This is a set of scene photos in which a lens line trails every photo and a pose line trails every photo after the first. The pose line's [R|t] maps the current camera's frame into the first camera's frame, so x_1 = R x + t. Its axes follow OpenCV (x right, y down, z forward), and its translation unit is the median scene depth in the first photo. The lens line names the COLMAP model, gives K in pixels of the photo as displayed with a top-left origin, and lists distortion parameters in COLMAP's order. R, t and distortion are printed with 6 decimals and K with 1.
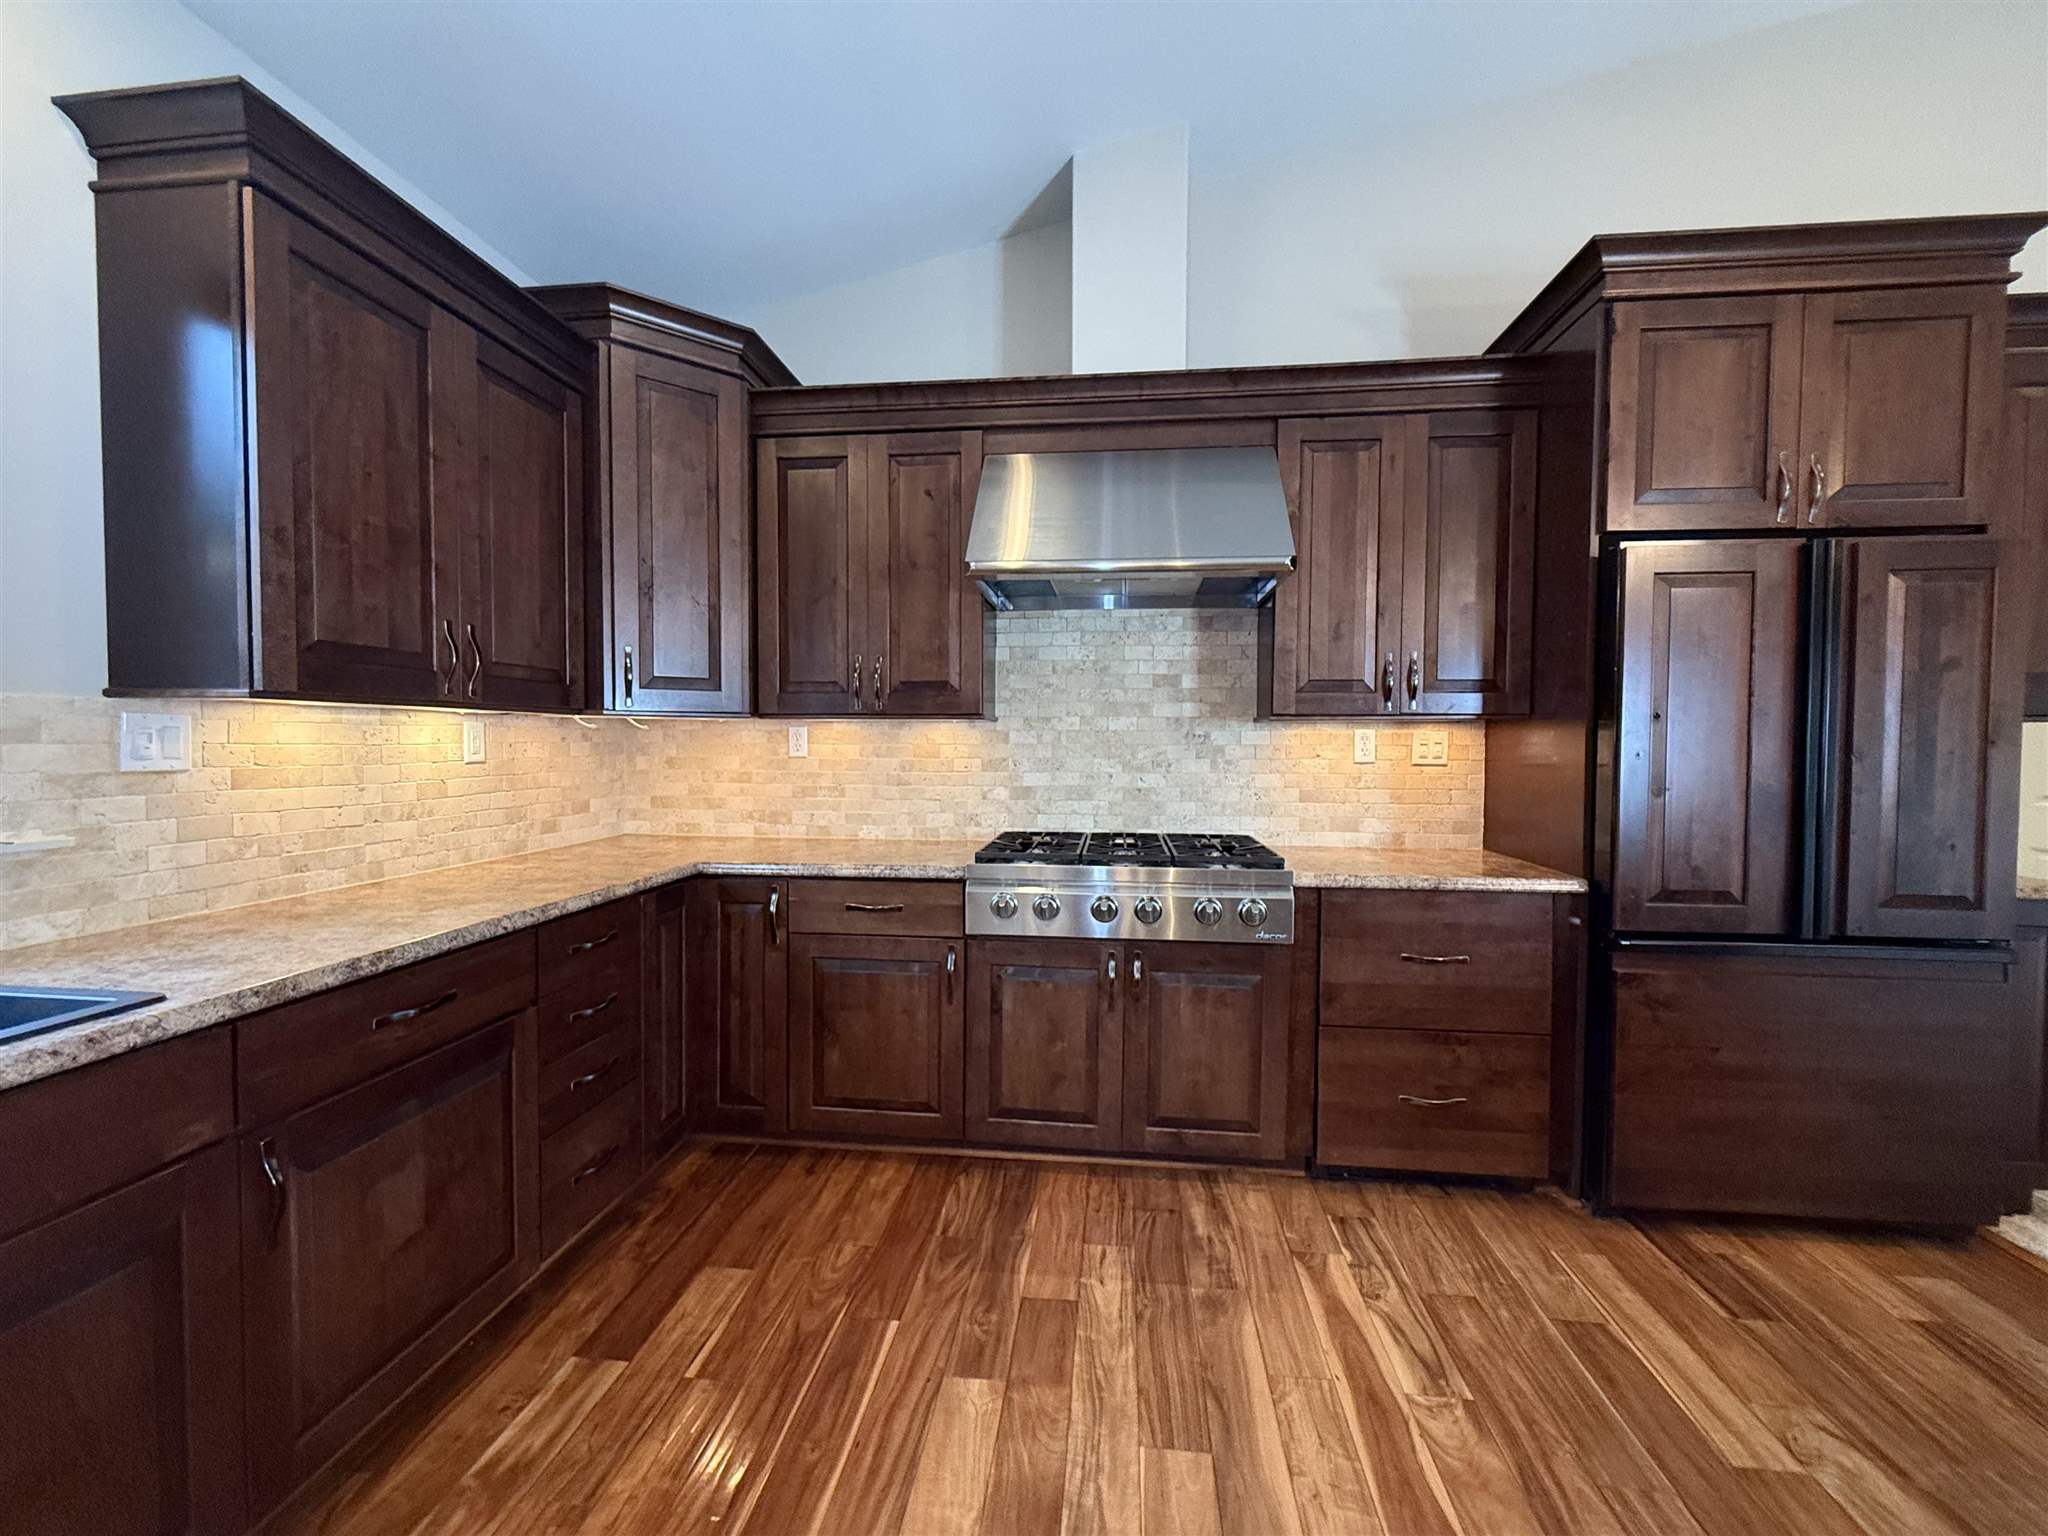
lens RADIAL K [[813.9, 0, 1027.5], [0, 813.9, 764.9], [0, 0, 1]] dist [0.000980, -0.000534]
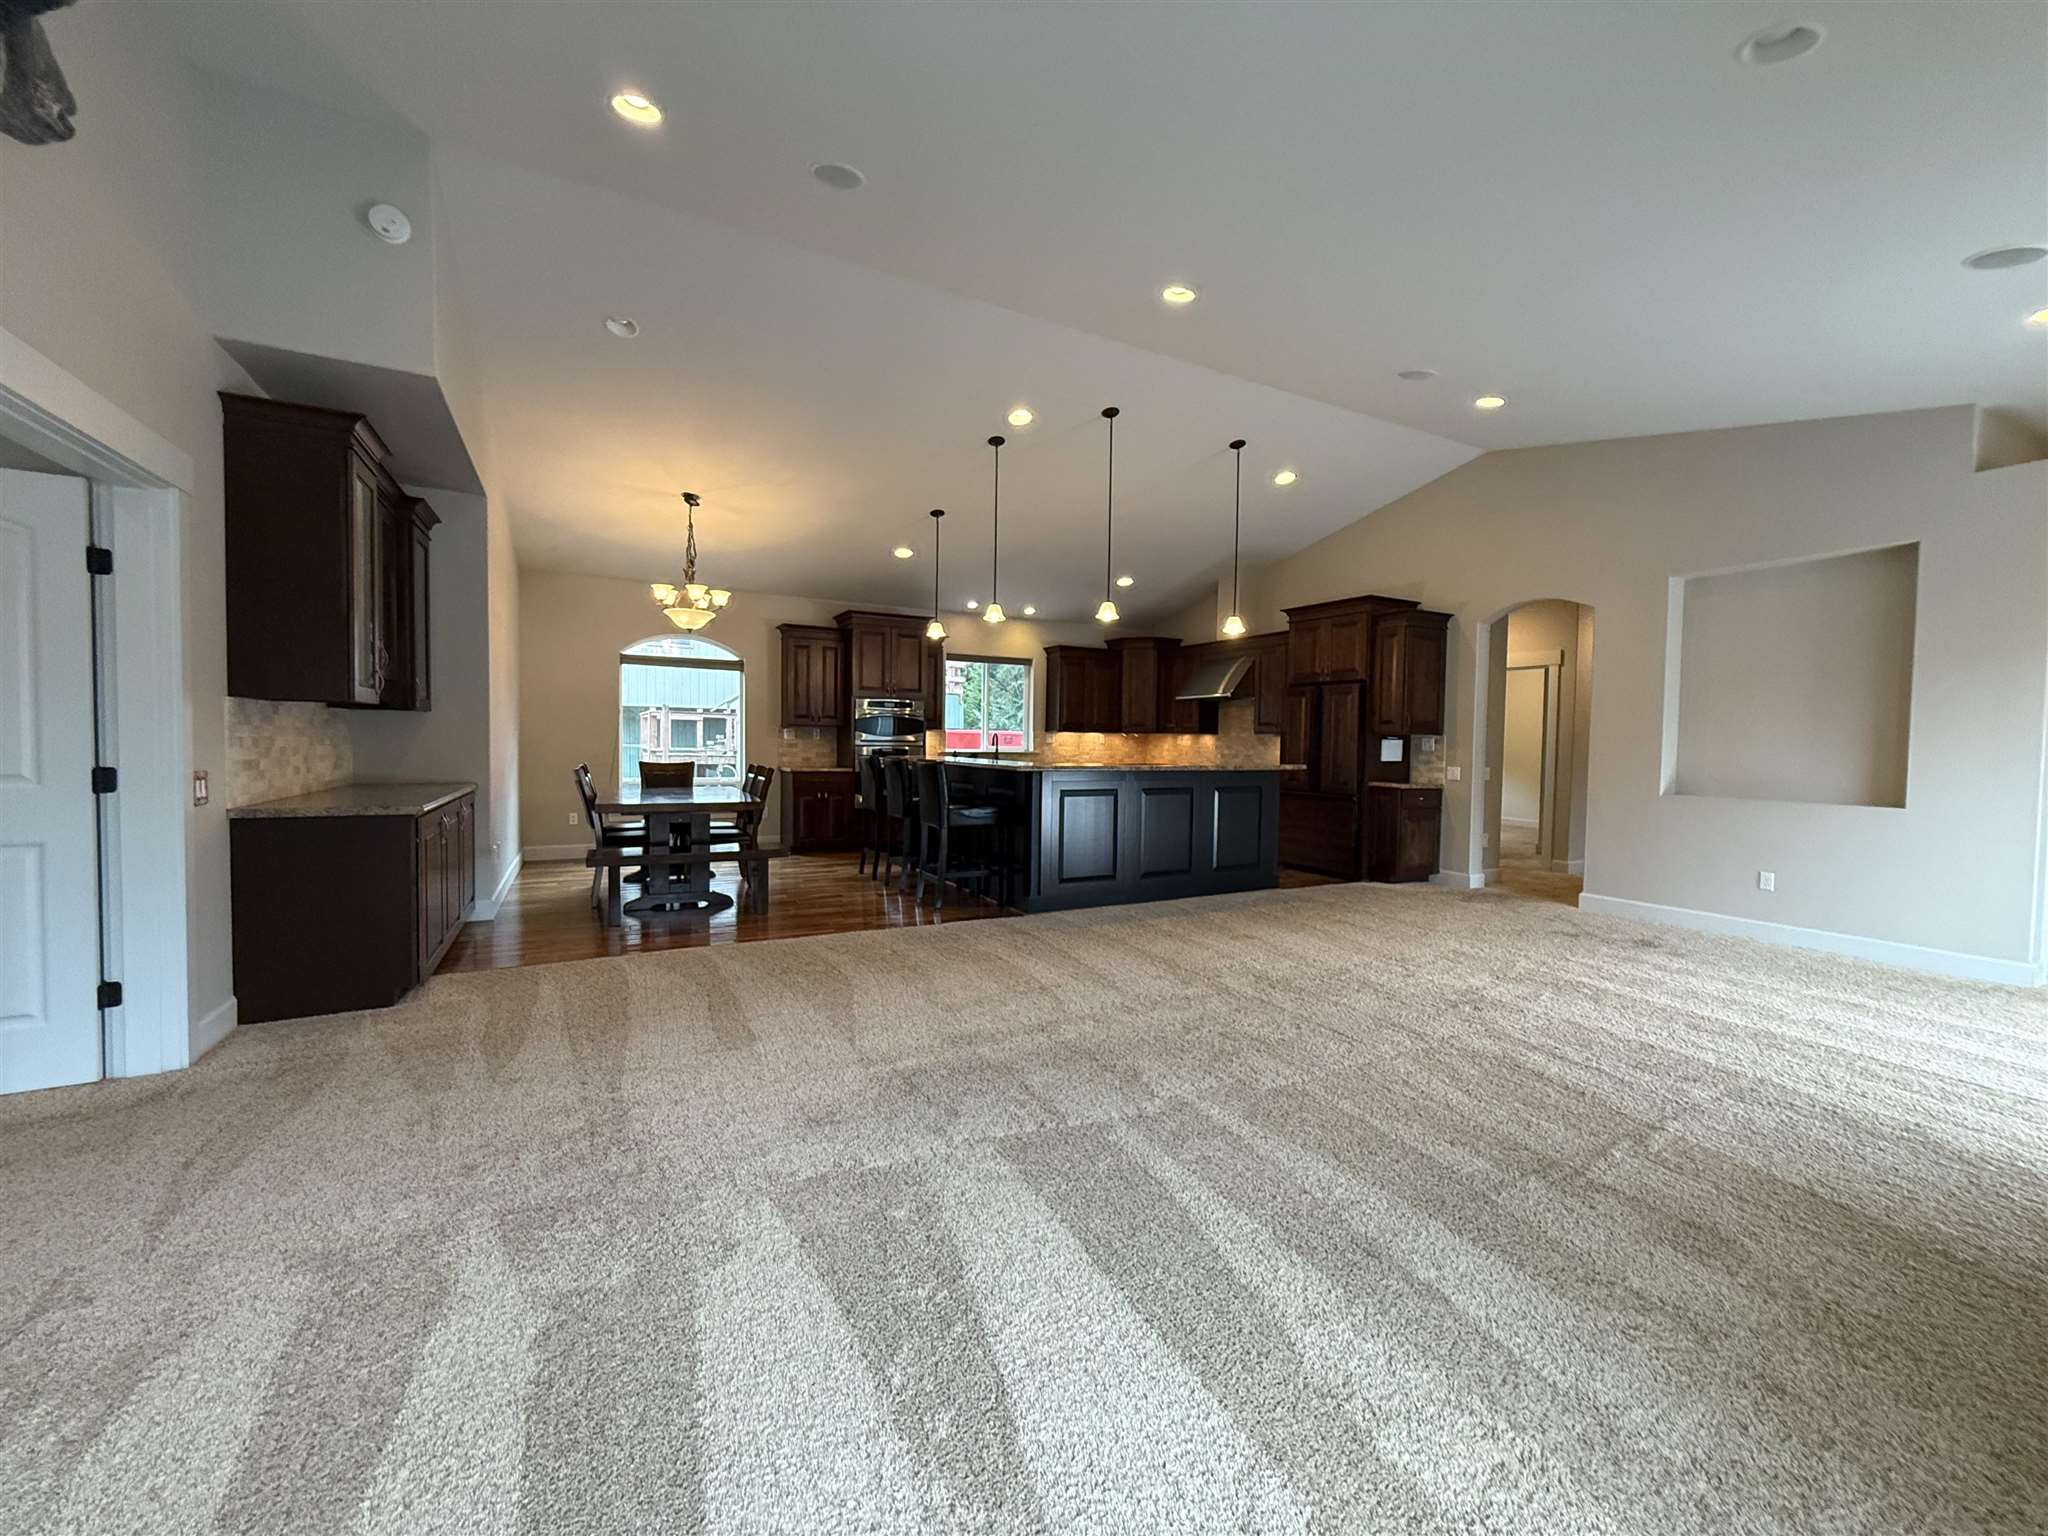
lens RADIAL K [[813.9, 0, 1027.1], [0, 813.9, 765.3], [0, 0, 1]] dist [0.000980, -0.000534]
pose [[0.567115, 0.029291, -0.823118, 2.740274], [-0.037365, 0.999253, 0.009814, 0.084619], [0.822791, 0.025190, 0.567786, -1.857424]]
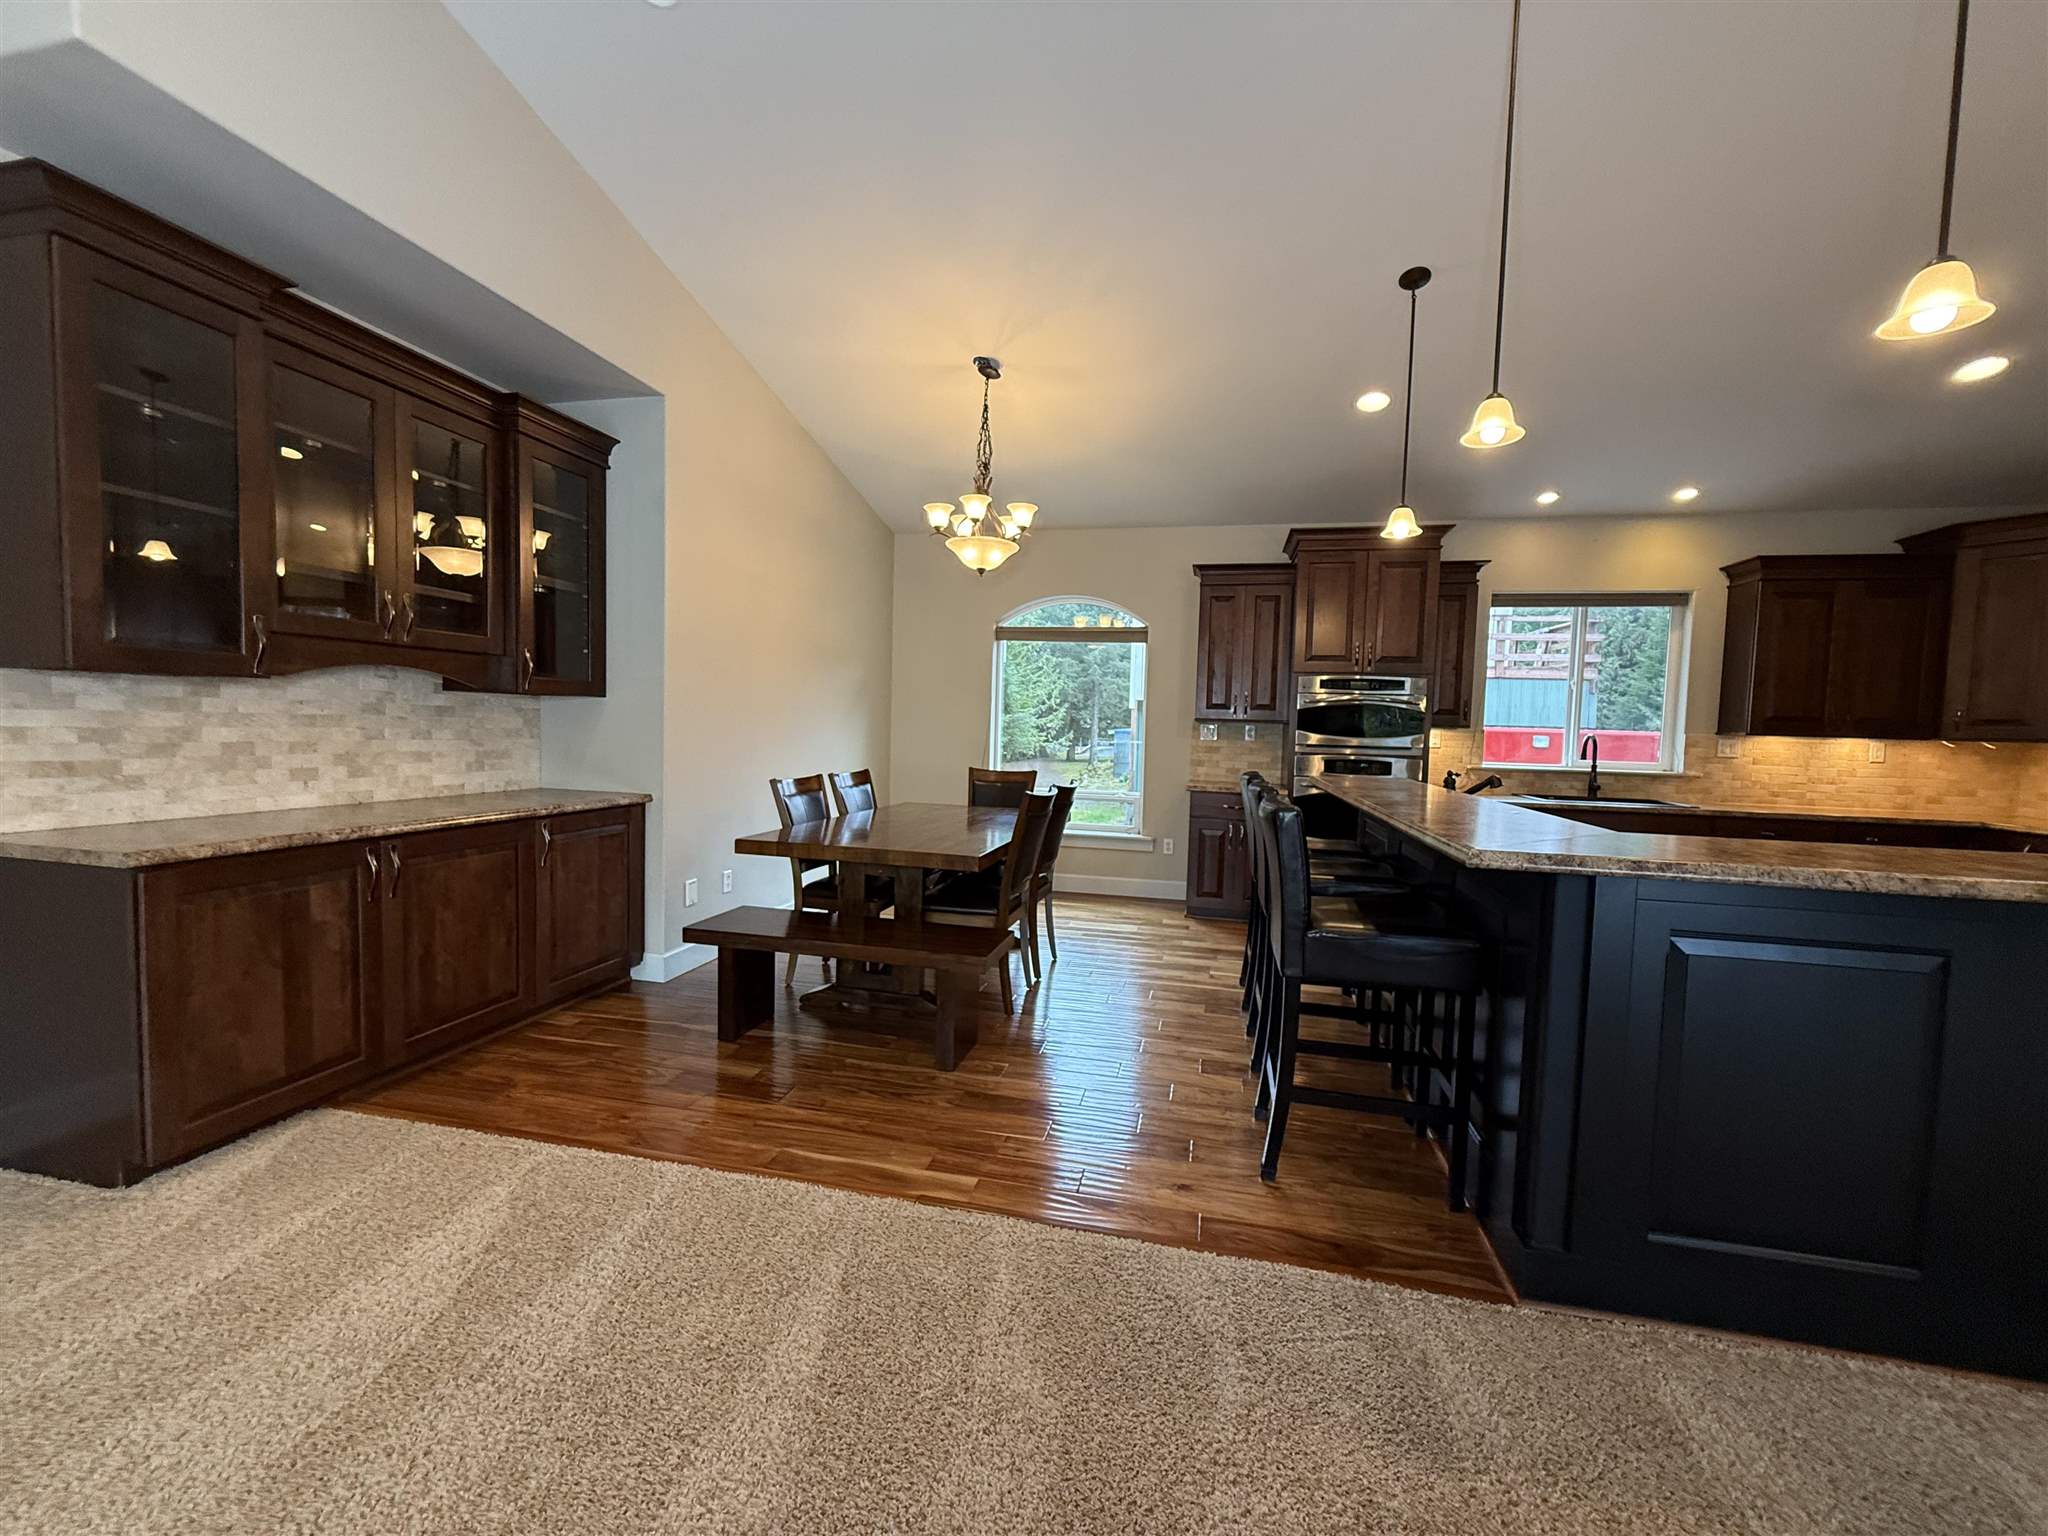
lens RADIAL K [[813.9, 0, 1030.6], [0, 813.9, 767.8], [0, 0, 1]] dist [0.000980, -0.000534]
pose [[-0.108648, 0.045430, -0.993042, 1.626012], [-0.059083, 0.996894, 0.052070, 0.030258], [0.992323, 0.064329, -0.105626, -0.934358]]
